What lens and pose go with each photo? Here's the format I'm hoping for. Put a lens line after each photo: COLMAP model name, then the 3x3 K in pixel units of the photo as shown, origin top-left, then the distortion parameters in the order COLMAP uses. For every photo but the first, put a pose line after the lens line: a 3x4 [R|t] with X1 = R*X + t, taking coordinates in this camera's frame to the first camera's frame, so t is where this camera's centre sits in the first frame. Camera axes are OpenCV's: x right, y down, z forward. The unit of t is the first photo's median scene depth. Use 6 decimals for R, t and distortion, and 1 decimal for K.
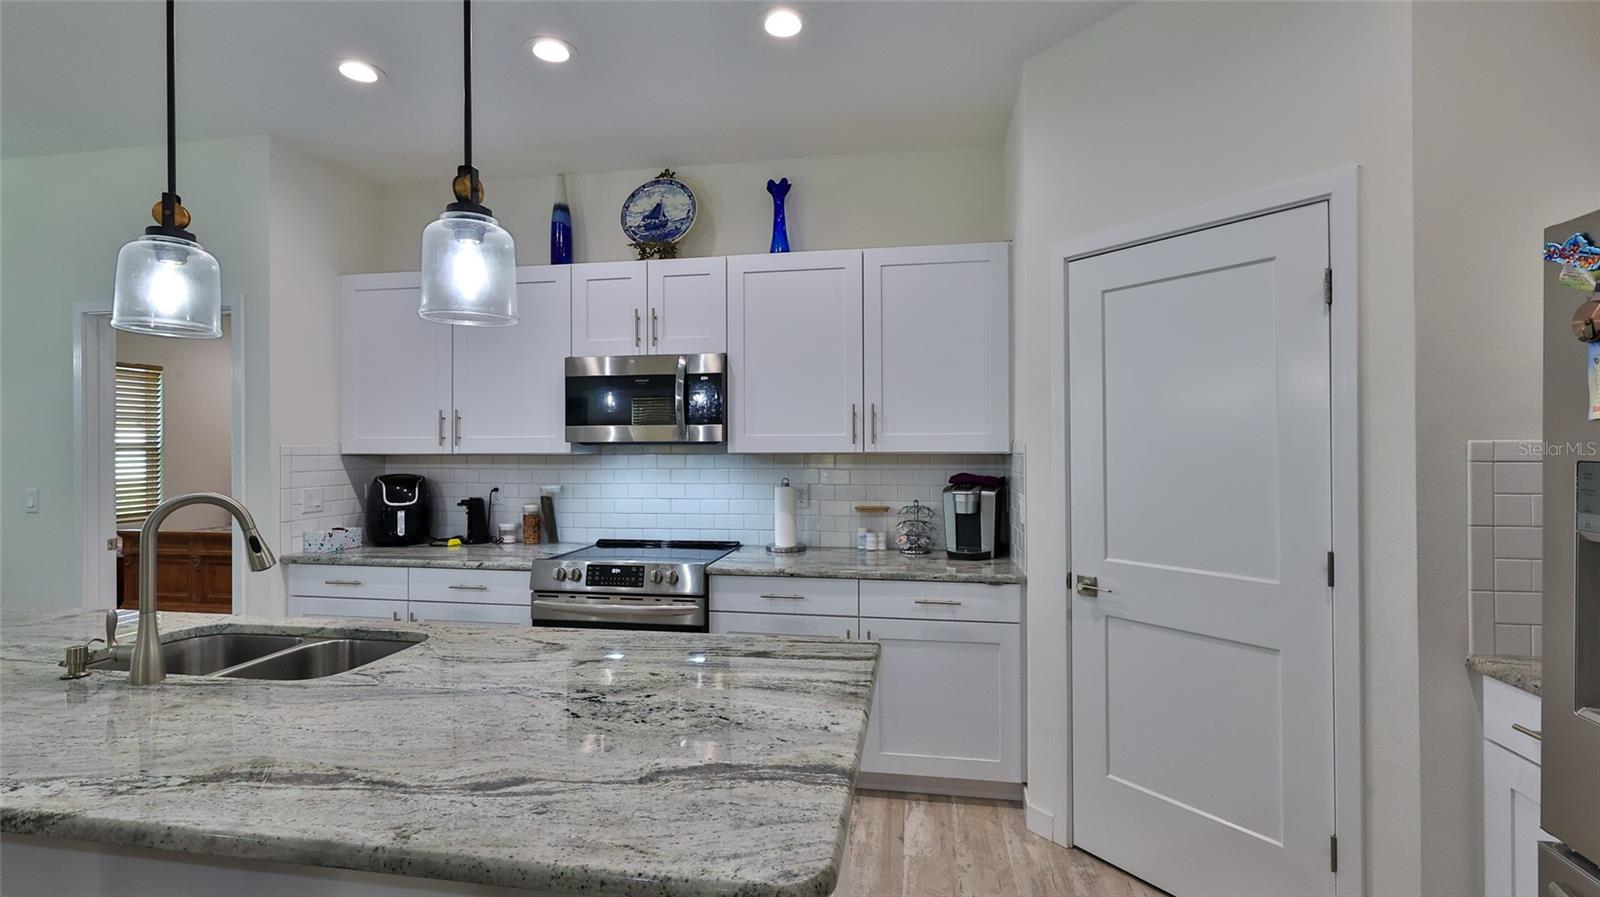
lens RADIAL K [[706.5, 0, 794.9], [0, 706.5, 441.9], [0, 0, 1]] dist [0.001198, -0.000424]
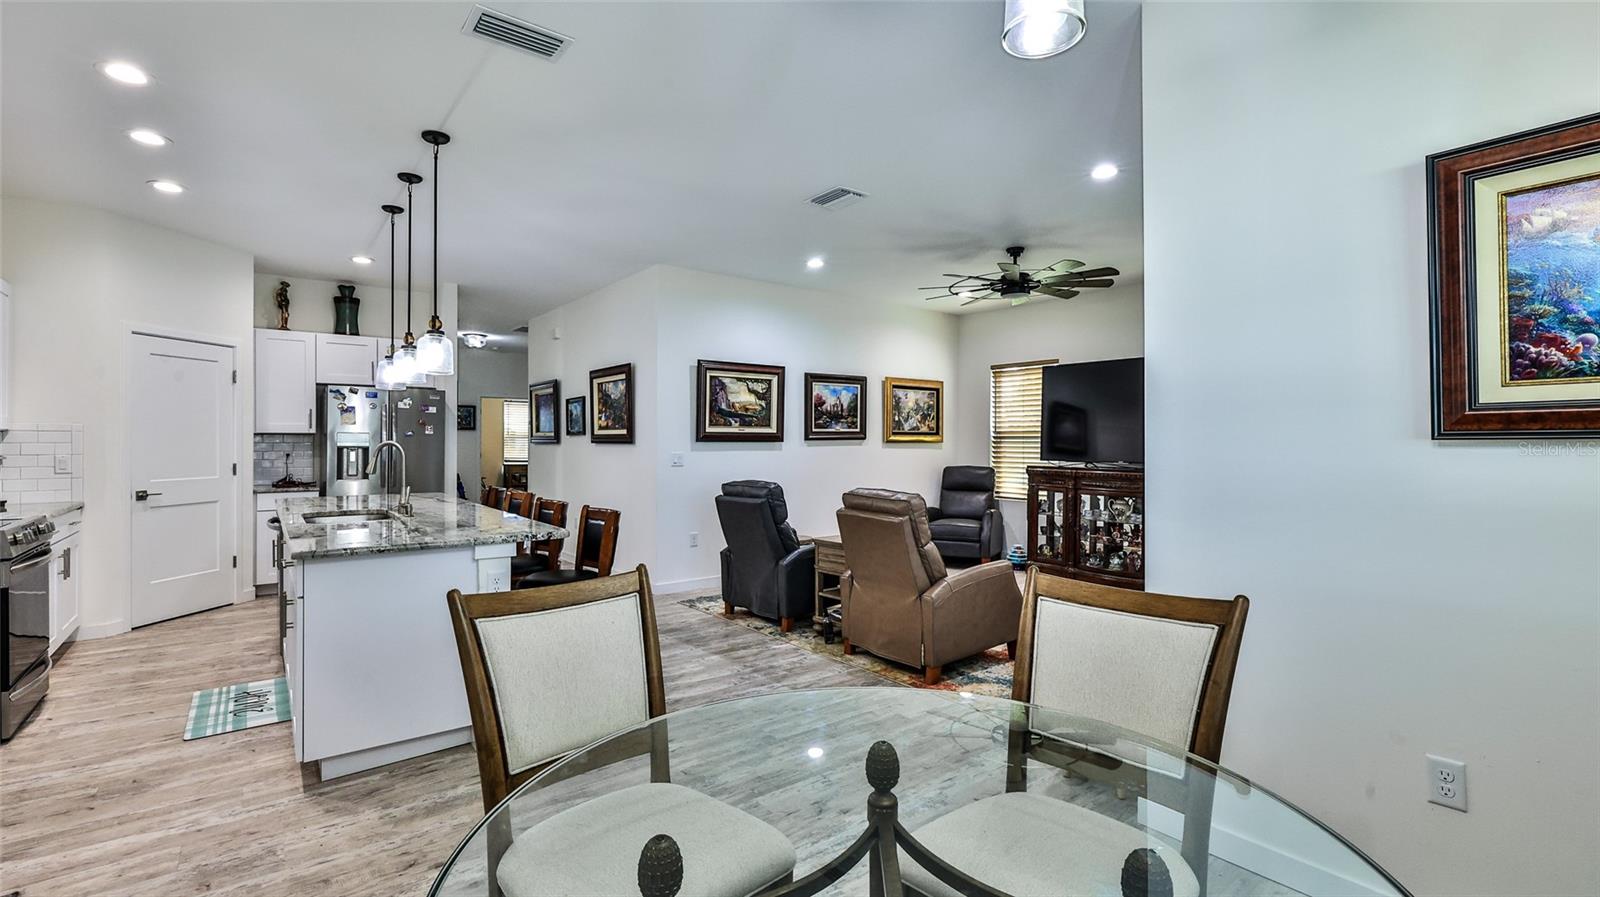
lens RADIAL K [[706.5, 0, 794.8], [0, 706.5, 443.6], [0, 0, 1]] dist [0.001198, -0.000424]
pose [[-0.732929, -0.000759, 0.680305, -1.832638], [-0.003501, 0.999990, -0.002656, 0.041001], [-0.680297, -0.004328, -0.732924, 0.941102]]
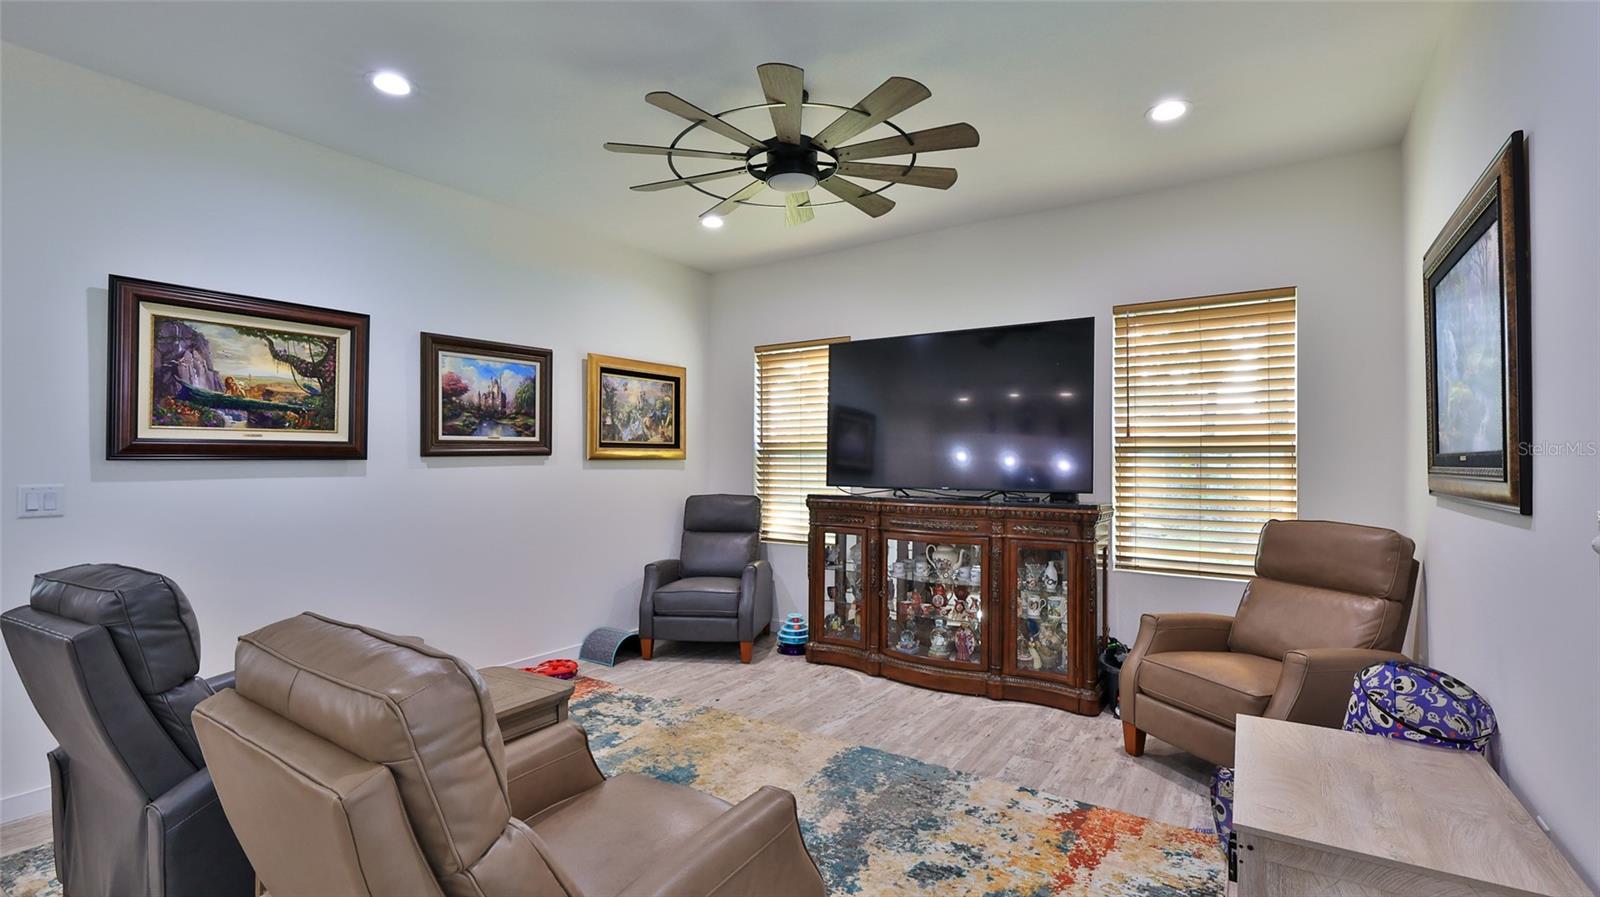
lens RADIAL K [[706.5, 0, 799.2], [0, 706.5, 451.9], [0, 0, 1]] dist [0.001198, -0.000424]
pose [[-0.909656, 0.007930, 0.415287, -1.426548], [0.001686, 0.999880, -0.015400, 0.036434], [-0.415359, -0.013308, -0.909560, 0.106540]]
